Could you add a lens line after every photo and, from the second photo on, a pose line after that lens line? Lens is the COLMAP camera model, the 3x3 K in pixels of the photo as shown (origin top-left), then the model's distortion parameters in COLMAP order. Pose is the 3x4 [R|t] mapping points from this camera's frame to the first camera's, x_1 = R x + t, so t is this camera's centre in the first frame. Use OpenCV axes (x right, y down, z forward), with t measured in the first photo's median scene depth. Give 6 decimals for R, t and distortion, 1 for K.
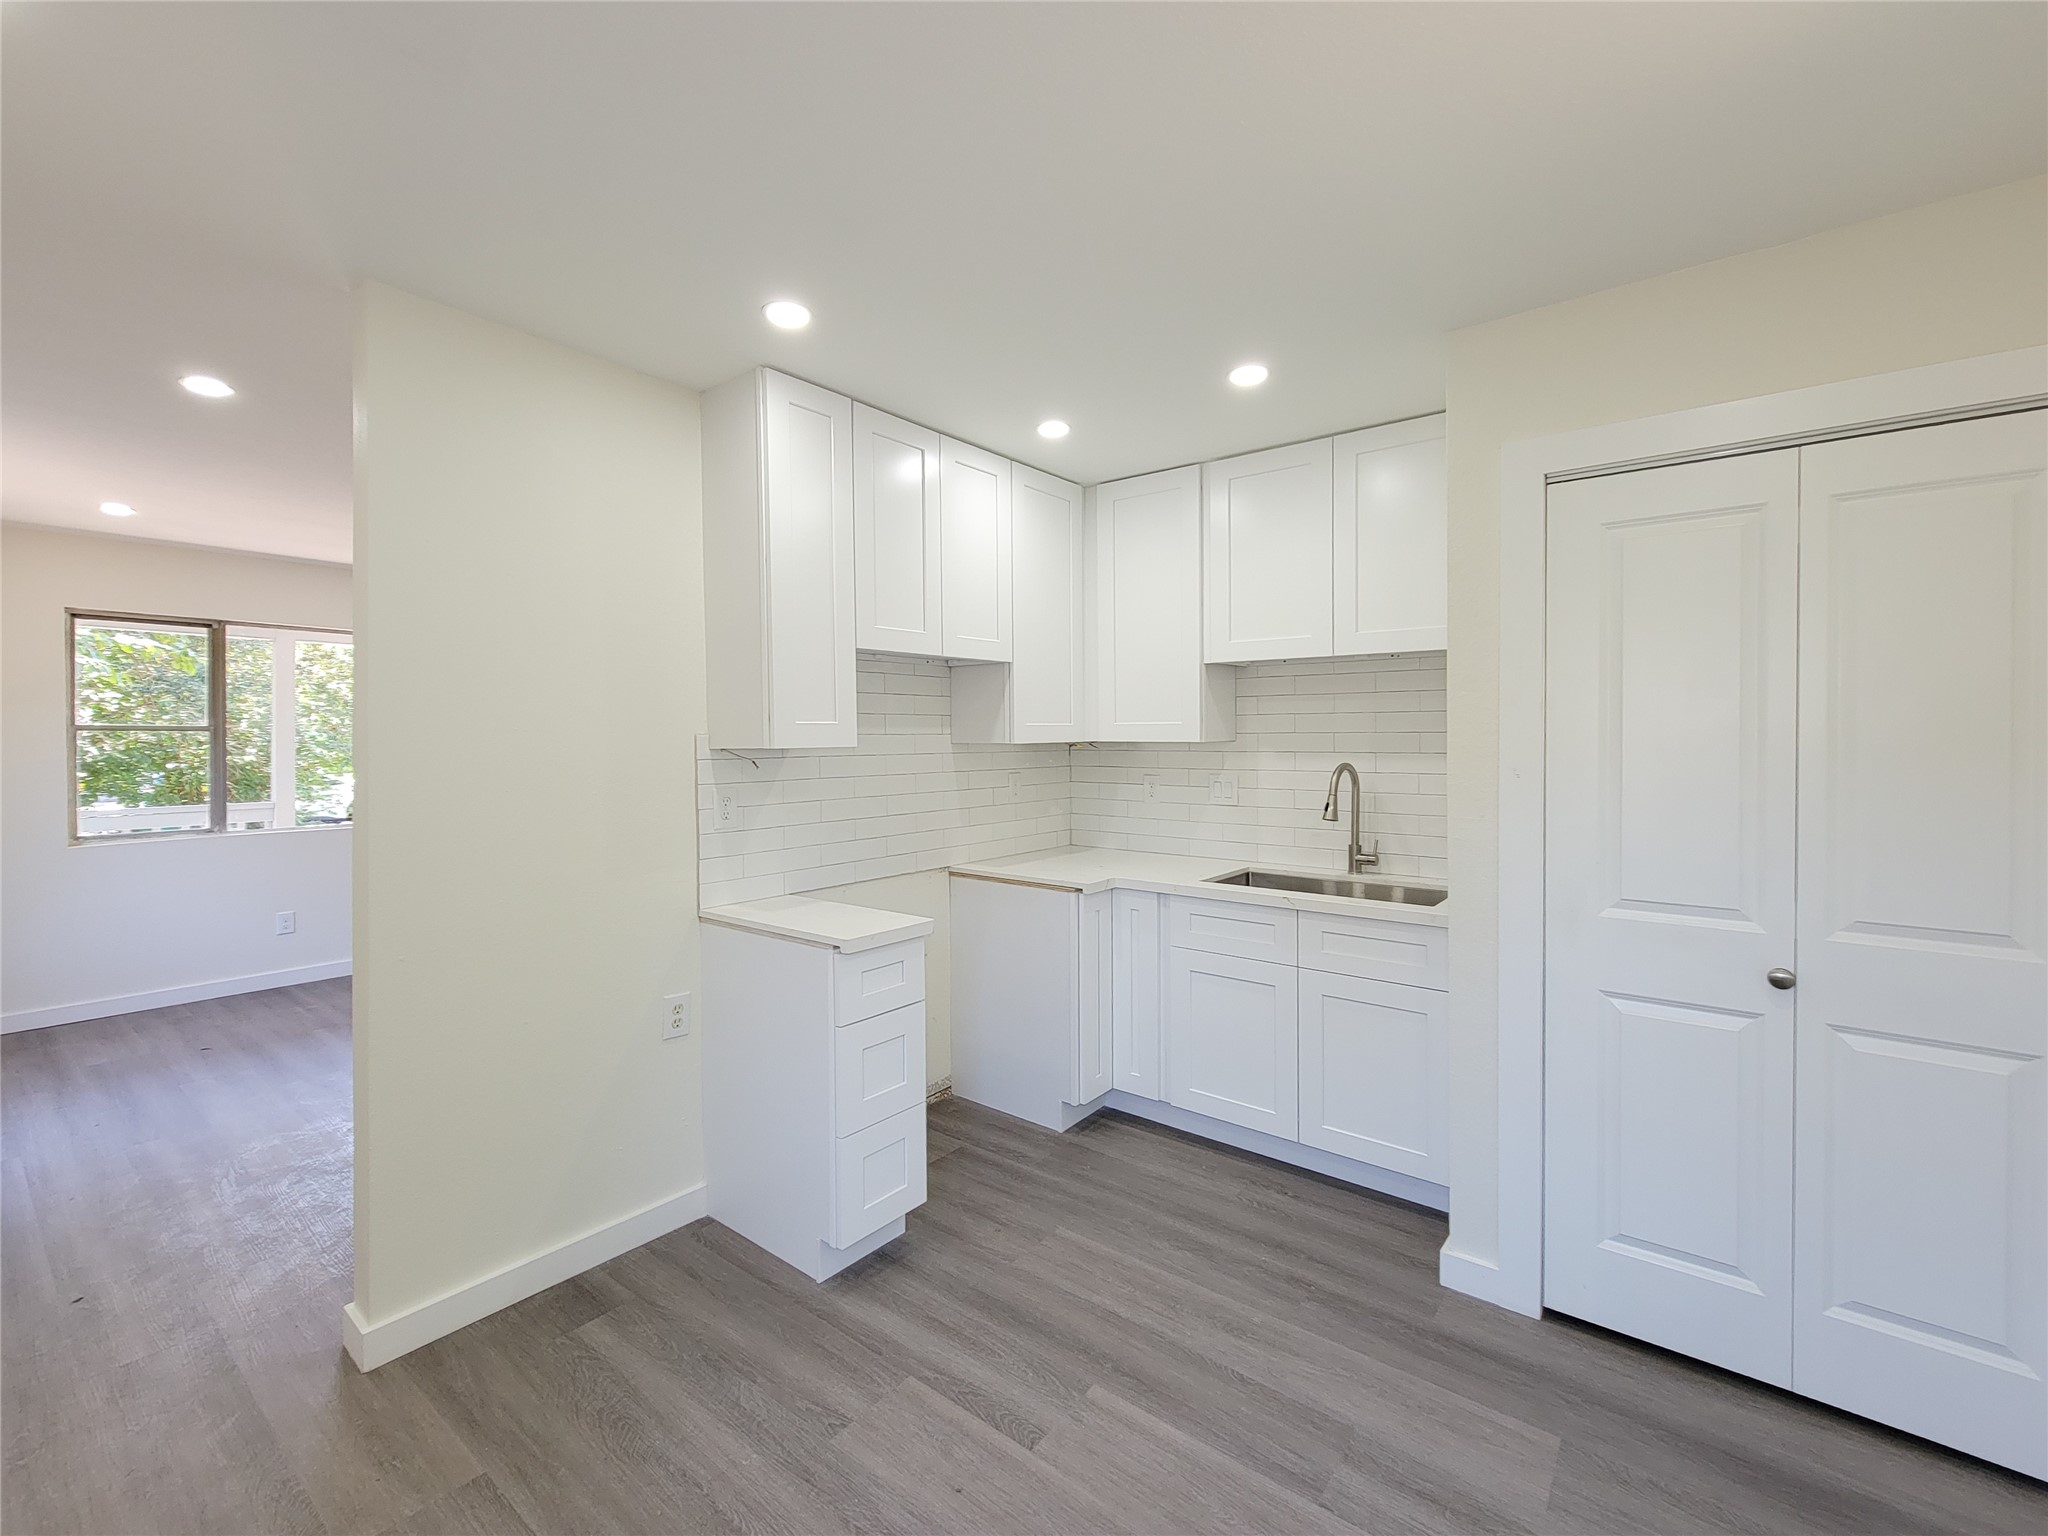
lens RADIAL K [[865.1, 0, 1004.2], [0, 865.1, 742.0], [0, 0, 1]] dist [0.002744, -0.001741]
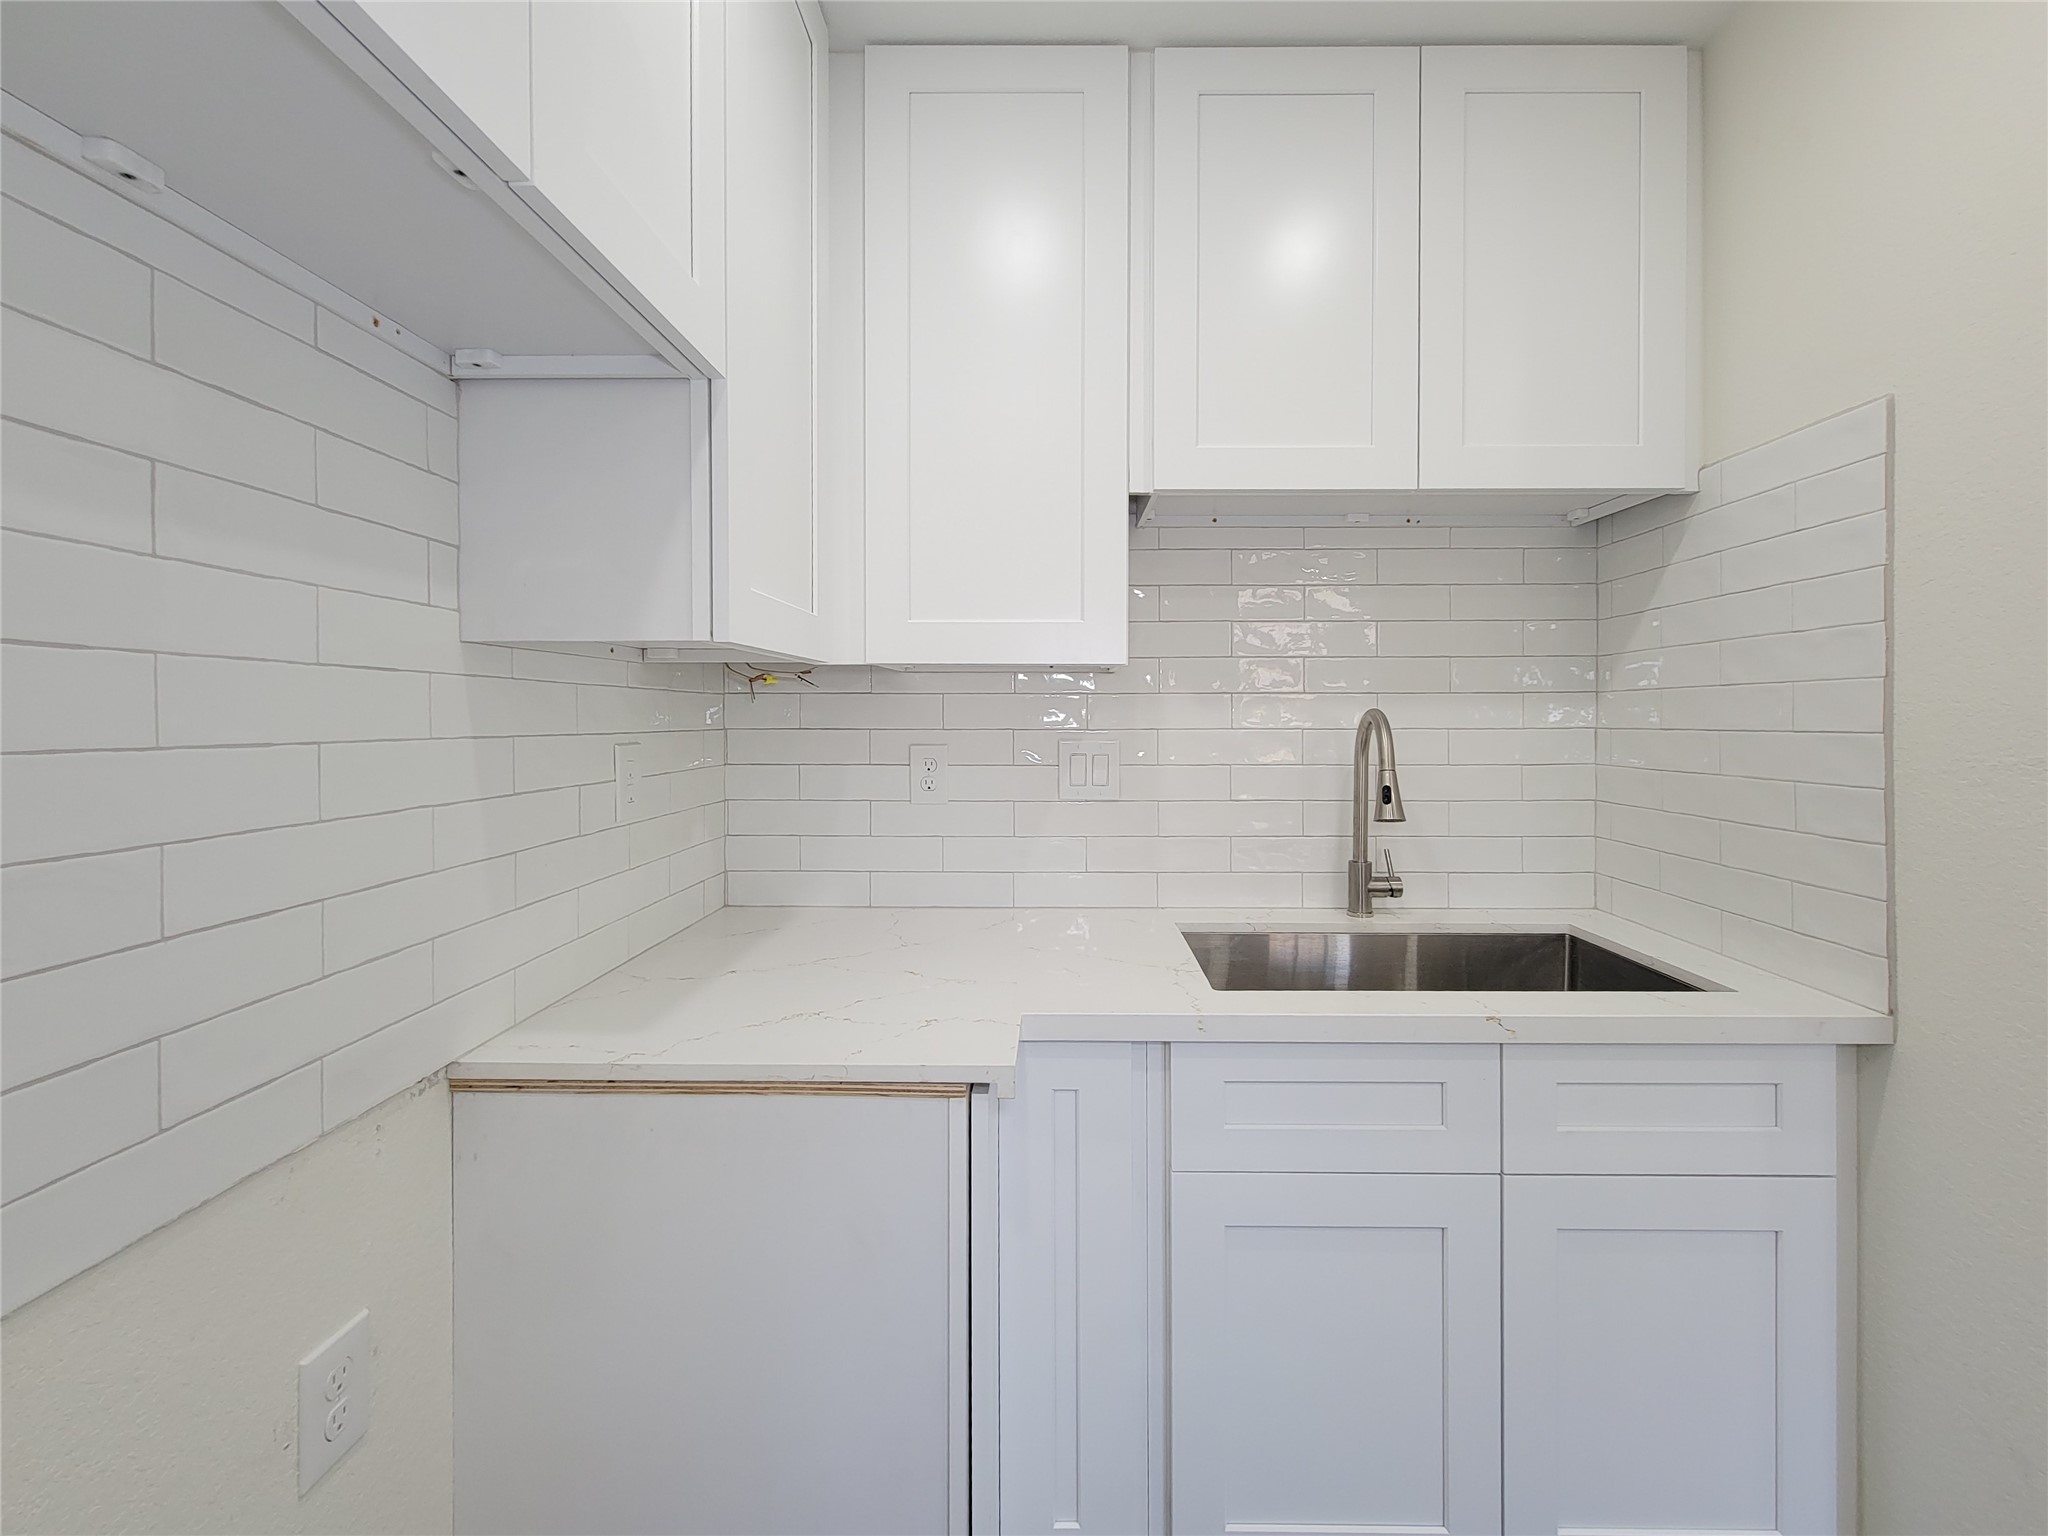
lens RADIAL K [[865.1, 0, 1026.1], [0, 865.1, 723.0], [0, 0, 1]] dist [0.002744, -0.001741]
pose [[0.798525, 0.000463, 0.601961, -0.095186], [0.002872, 0.999985, -0.004579, 0.035576], [-0.601954, 0.005386, 0.798512, 0.731028]]
